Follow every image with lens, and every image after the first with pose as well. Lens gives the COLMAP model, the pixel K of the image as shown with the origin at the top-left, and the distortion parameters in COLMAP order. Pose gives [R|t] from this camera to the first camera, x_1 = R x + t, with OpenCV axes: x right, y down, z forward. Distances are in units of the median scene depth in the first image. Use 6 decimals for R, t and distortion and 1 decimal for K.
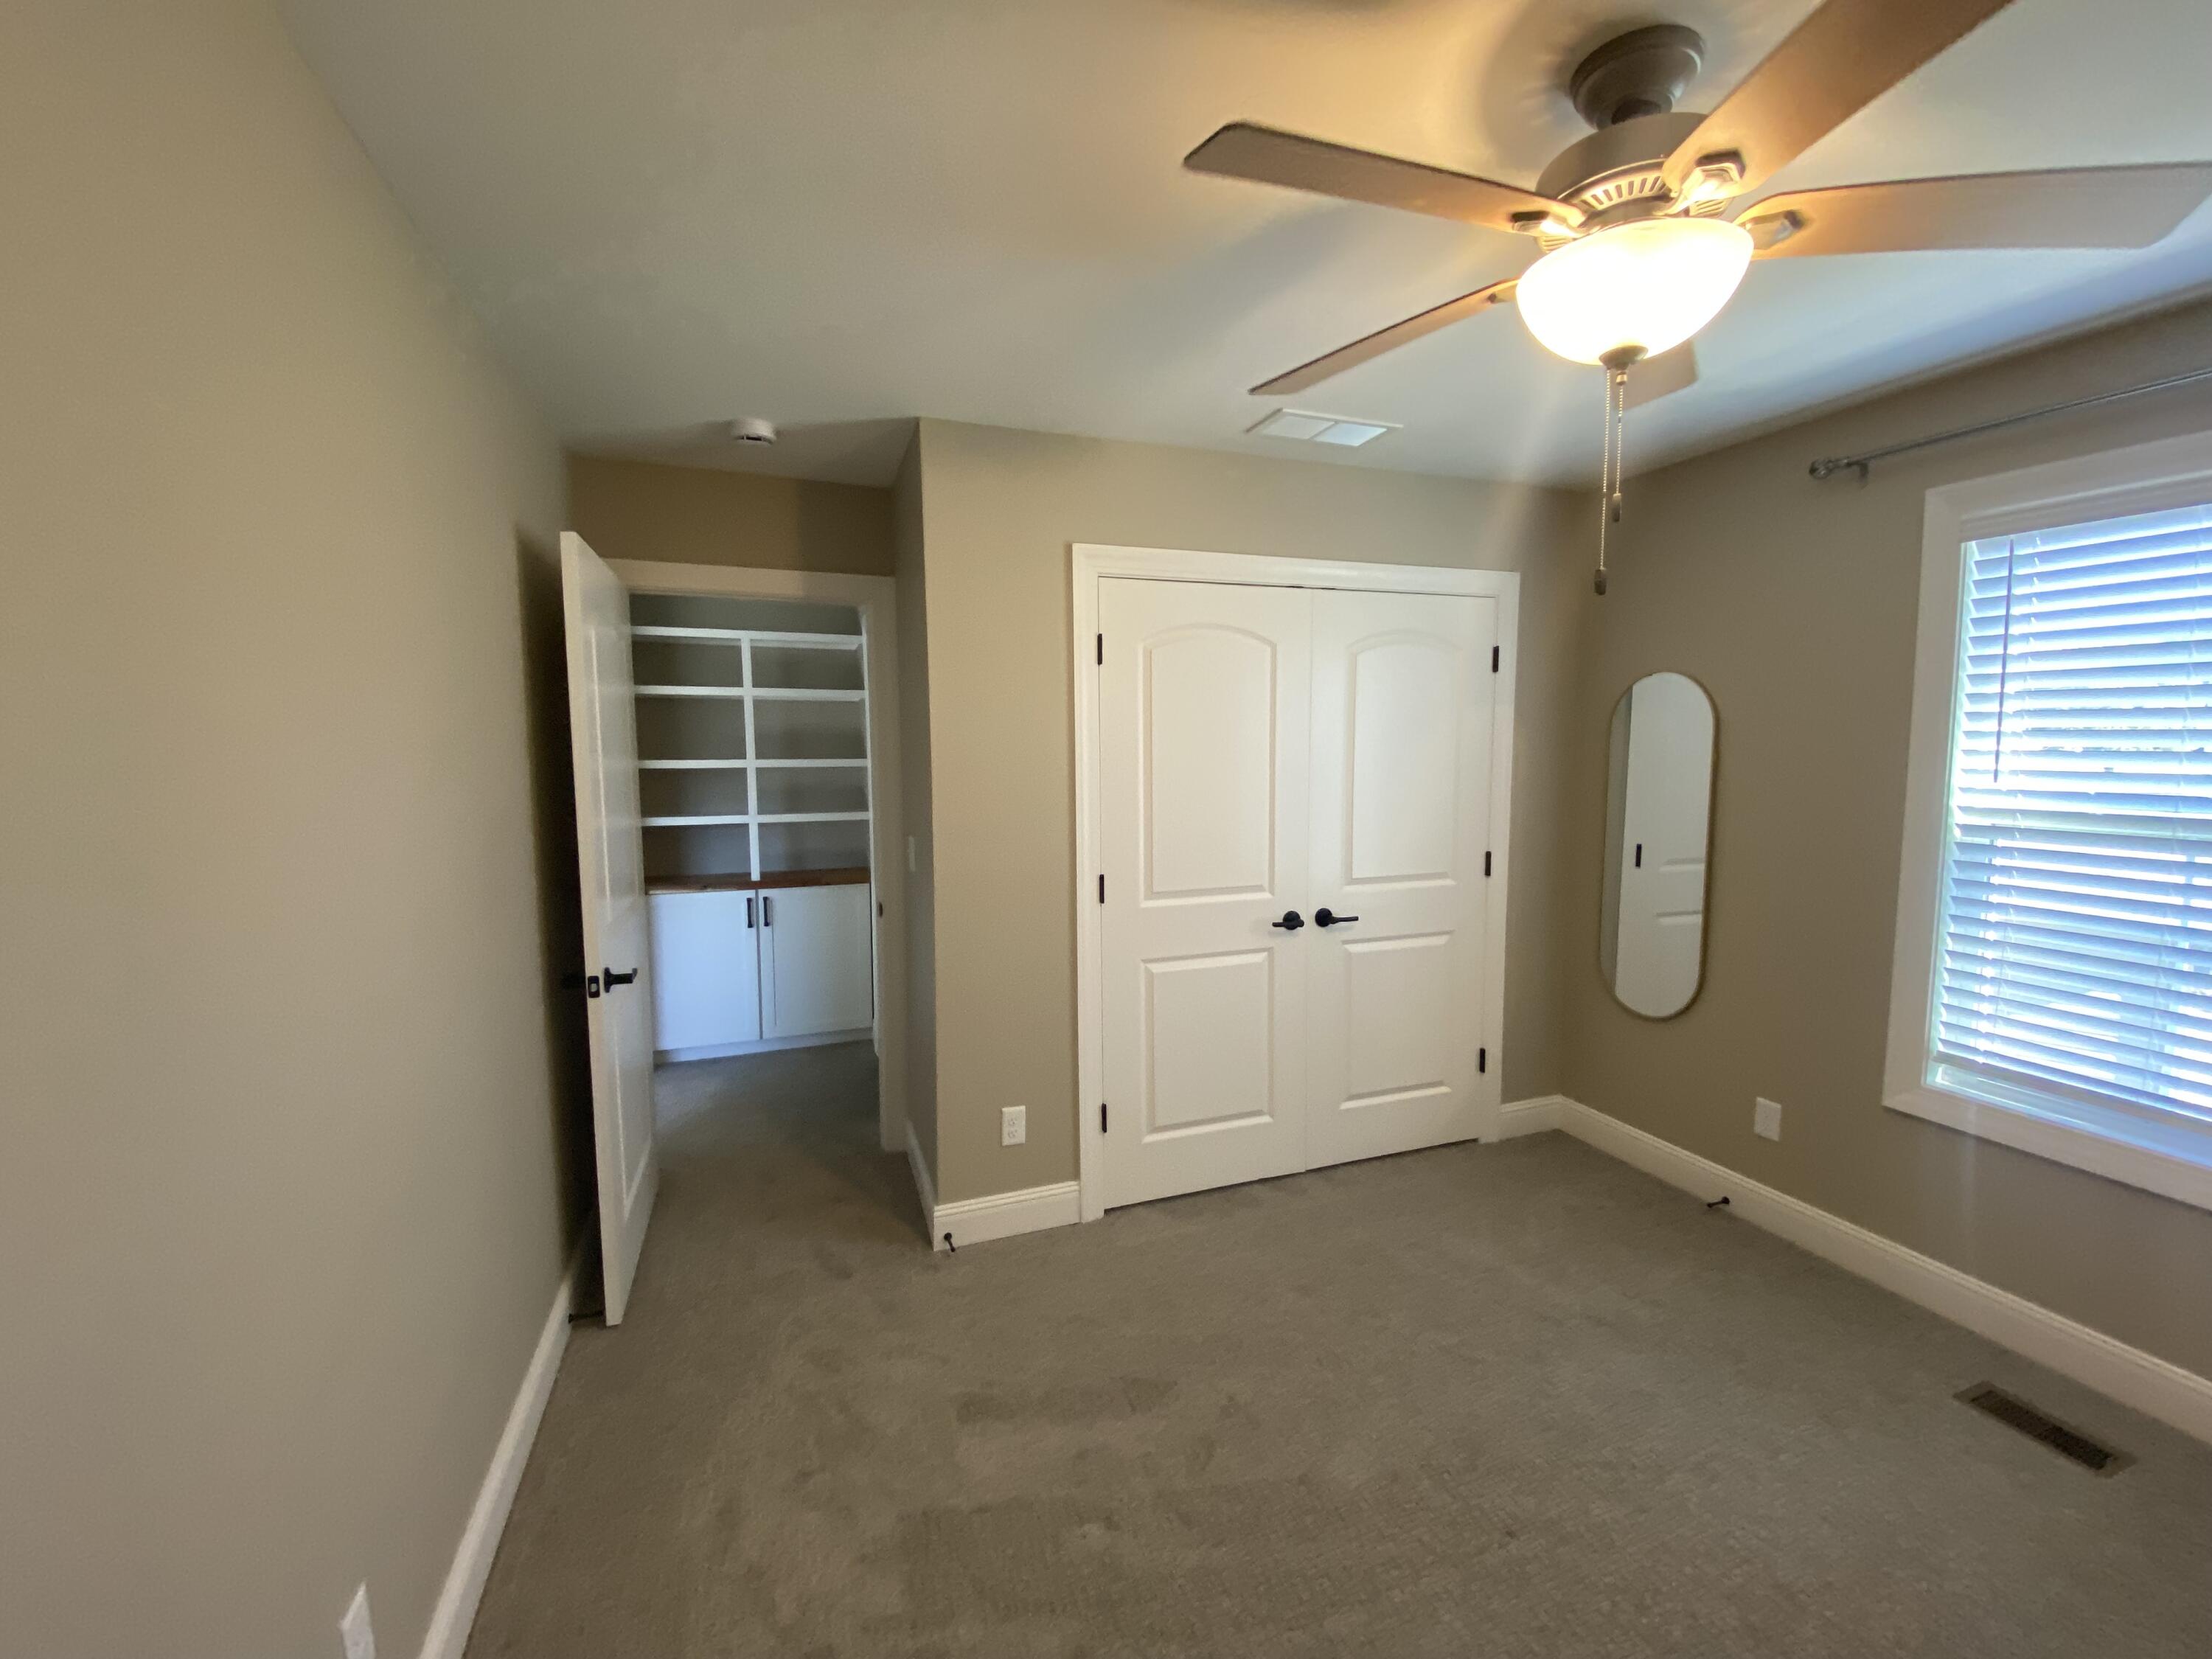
lens RADIAL K [[880.9, 0, 1106.0], [0, 880.9, 829.5], [0, 0, 1]] dist [0.033616, -0.028357]
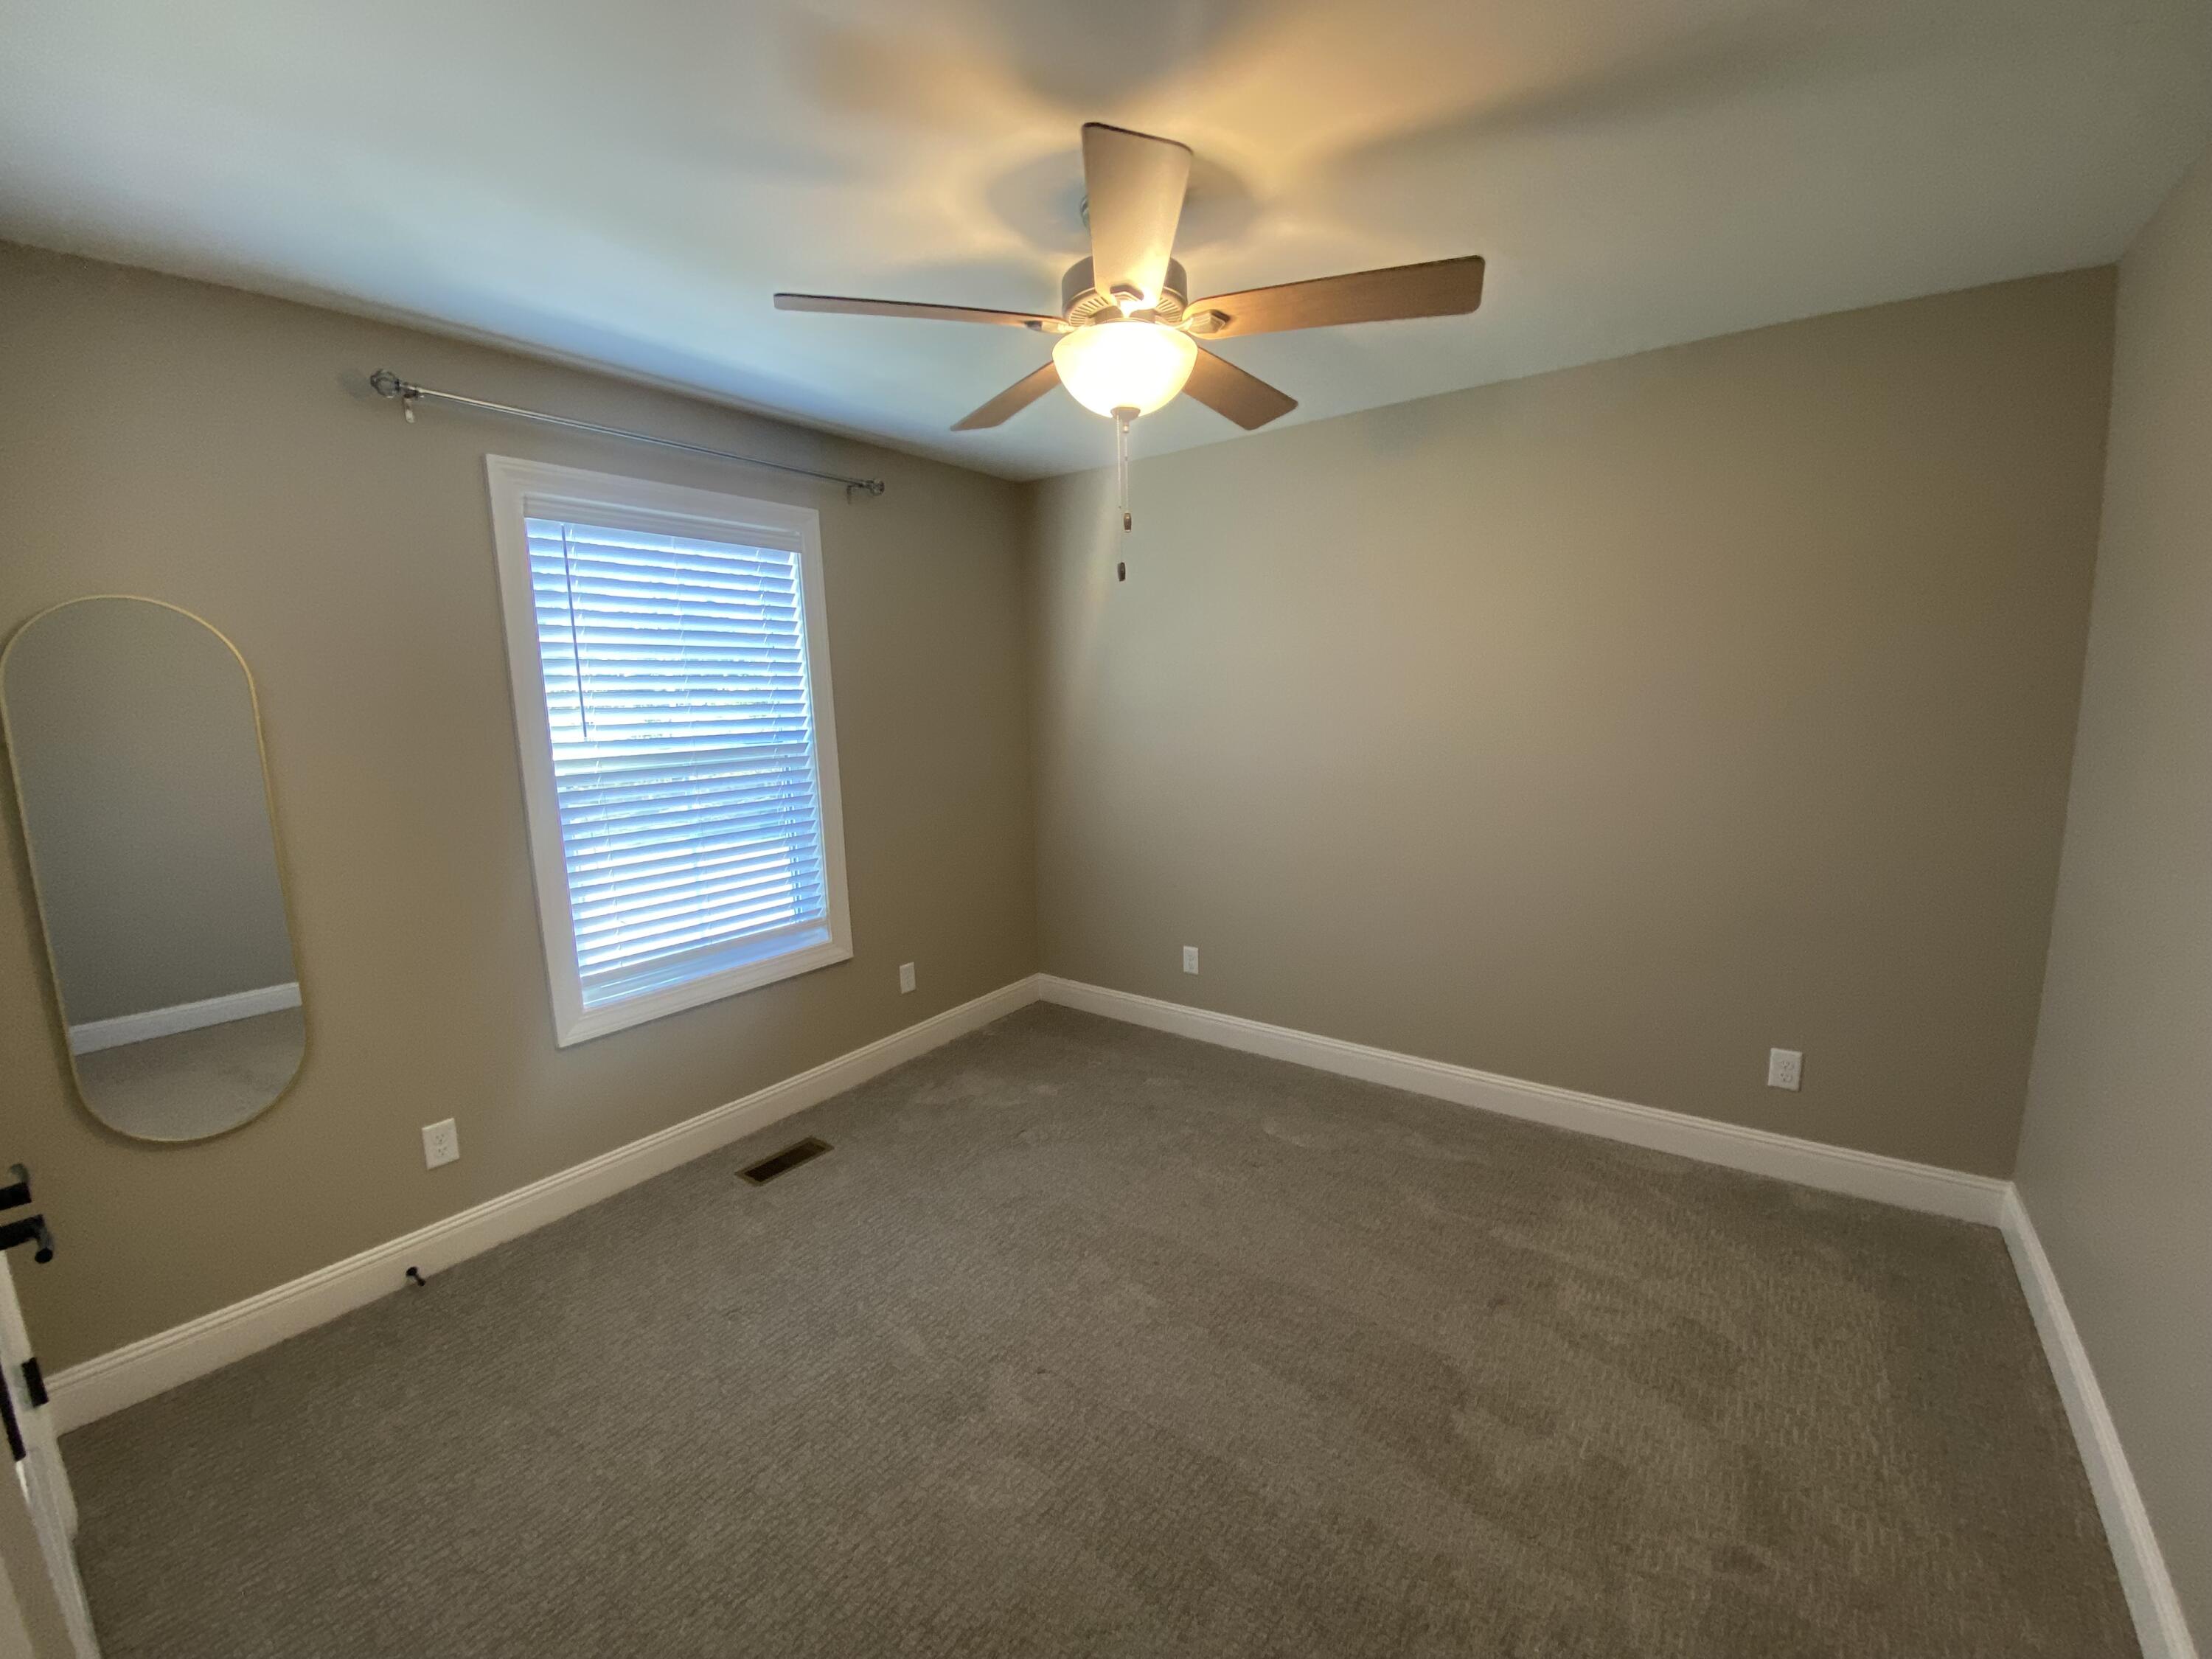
lens RADIAL K [[880.9, 0, 1106.0], [0, 880.9, 829.5], [0, 0, 1]] dist [0.033616, -0.028357]
pose [[-0.542307, -0.103902, 0.833731, -0.376928], [0.109193, 0.975192, 0.192557, -0.085400], [-0.833055, 0.195463, -0.517508, 1.078416]]
